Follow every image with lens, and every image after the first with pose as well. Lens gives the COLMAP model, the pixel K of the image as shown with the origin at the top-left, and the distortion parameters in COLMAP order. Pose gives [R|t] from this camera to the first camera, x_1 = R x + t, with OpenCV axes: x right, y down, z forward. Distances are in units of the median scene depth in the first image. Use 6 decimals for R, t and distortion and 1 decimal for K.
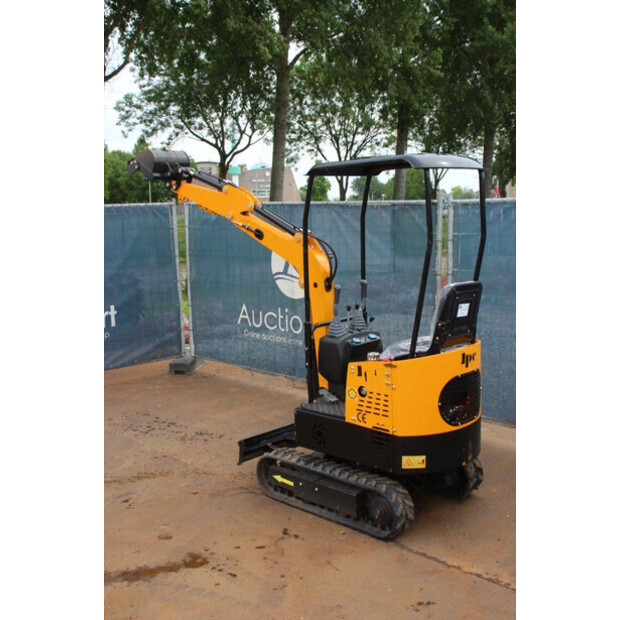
lens RADIAL K [[731.0, 0, 311.2], [0, 731.0, 307.4], [0, 0, 1]] dist [-0.010014, 0.063292]
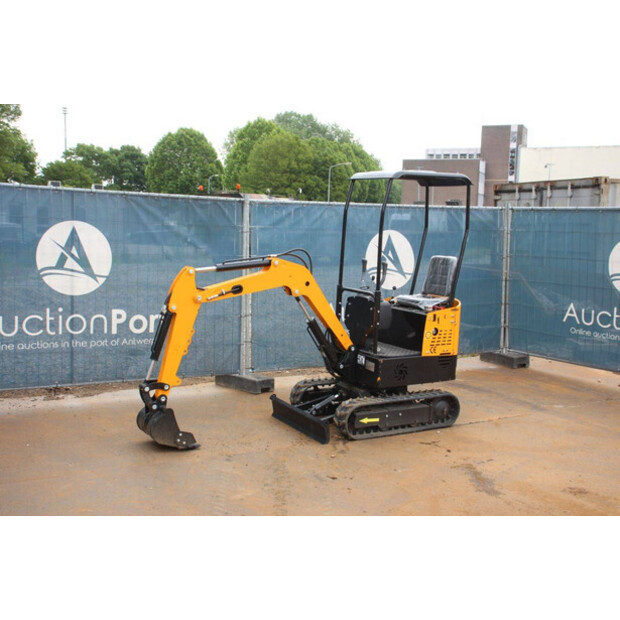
lens RADIAL K [[731.0, 0, 311.2], [0, 731.0, 307.4], [0, 0, 1]] dist [-0.010014, 0.063292]
pose [[0.266535, -0.078655, 0.960610, -1.259506], [0.090262, 0.994321, 0.056371, -0.034076], [-0.959589, 0.071682, 0.272121, 0.754997]]
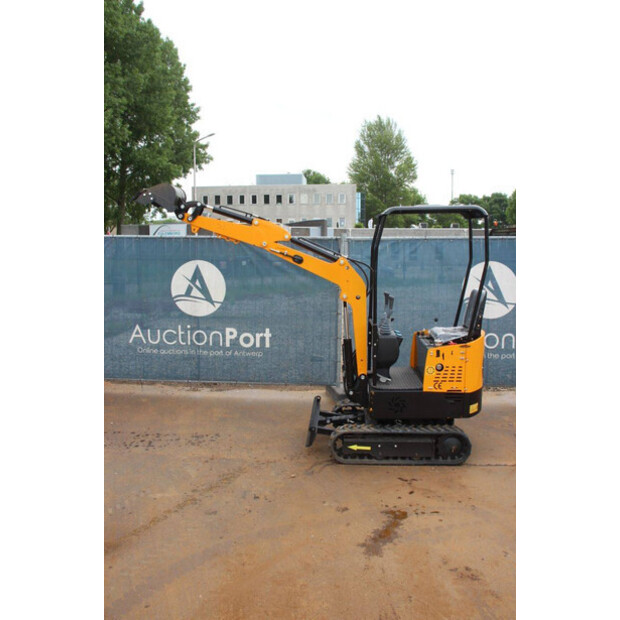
lens RADIAL K [[546.8, 0, 312.9], [0, 546.8, 306.9], [0, 0, 1]] dist [-0.164974, 0.203770]
pose [[0.752404, -0.052159, 0.656634, -0.728286], [0.073010, 0.997321, -0.004436, -0.015019], [-0.654644, 0.051278, 0.754196, 0.321917]]
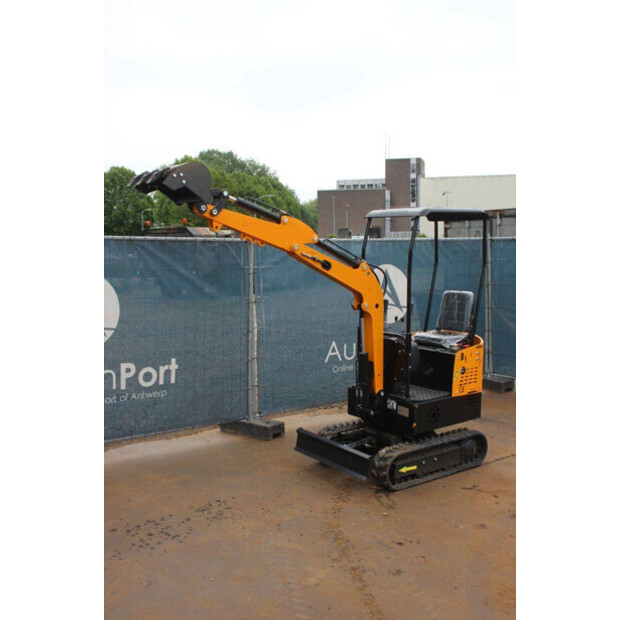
lens RADIAL K [[663.7, 0, 313.6], [0, 663.7, 308.6], [0, 0, 1]] dist [-0.057696, 0.030272]
pose [[0.150785, -0.064722, 0.986446, -1.121502], [0.130576, 0.990415, 0.045023, -0.091767], [-0.979905, 0.122018, 0.157791, 0.963417]]
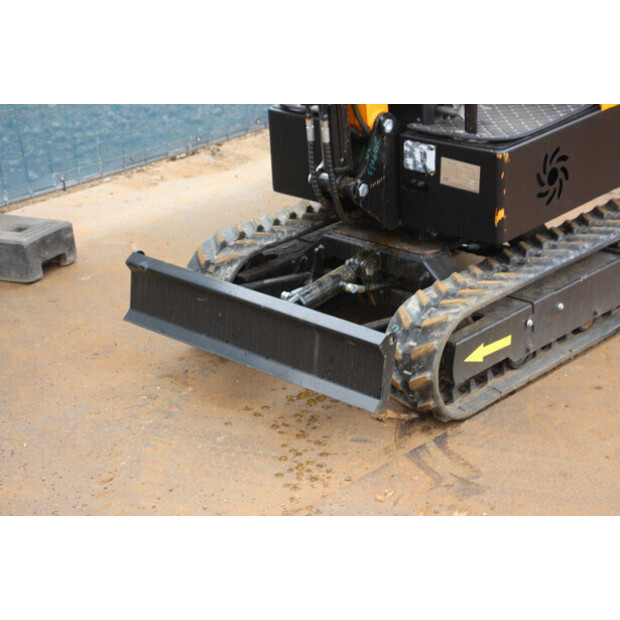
lens RADIAL K [[1472.6, 0, 310.8], [0, 1472.6, 313.0], [0, 0, 1]] dist [0.460996, -0.081206]
pose [[-0.017466, -0.354148, 0.935026, -0.781583], [0.191112, 0.916744, 0.350794, -0.078732], [-0.981413, 0.184822, 0.051670, 1.064260]]
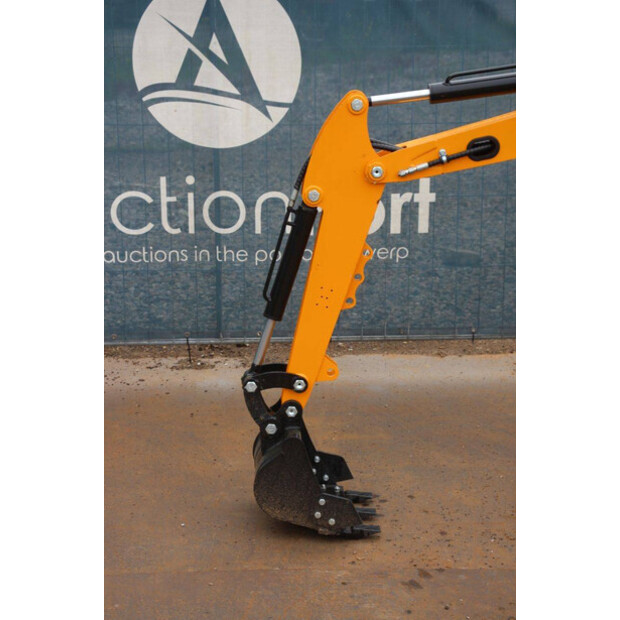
lens RADIAL K [[1472.6, 0, 310.8], [0, 1472.6, 313.0], [0, 0, 1]] dist [0.460996, -0.081206]
pose [[0.698168, -0.163715, 0.696964, -0.896235], [0.099860, 0.986255, 0.131637, -0.039178], [-0.708936, -0.022306, 0.704920, 0.605119]]
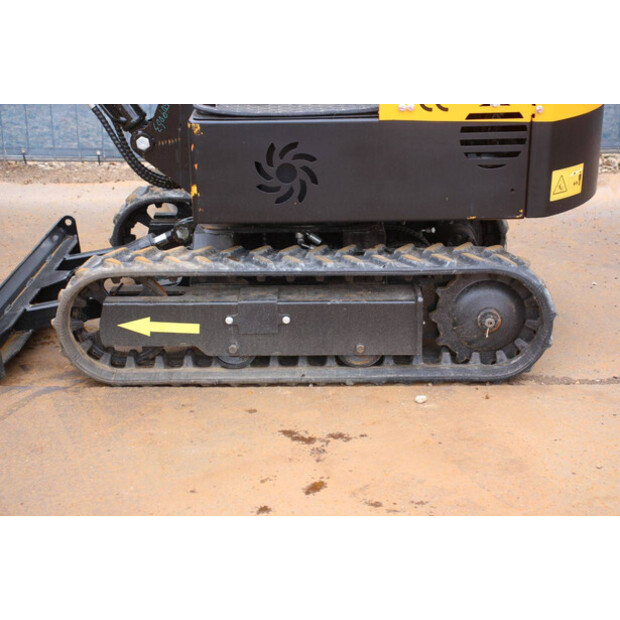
lens RADIAL K [[1113.5, 0, 310.0], [0, 1113.5, 310.0], [0, 0, 1]] dist [0.188582, 0.024199]
pose [[0.723290, -0.209807, 0.657900, -0.359594], [0.089838, 0.973219, 0.211597, 0.116128], [-0.684675, -0.093942, 0.722769, 0.547139]]
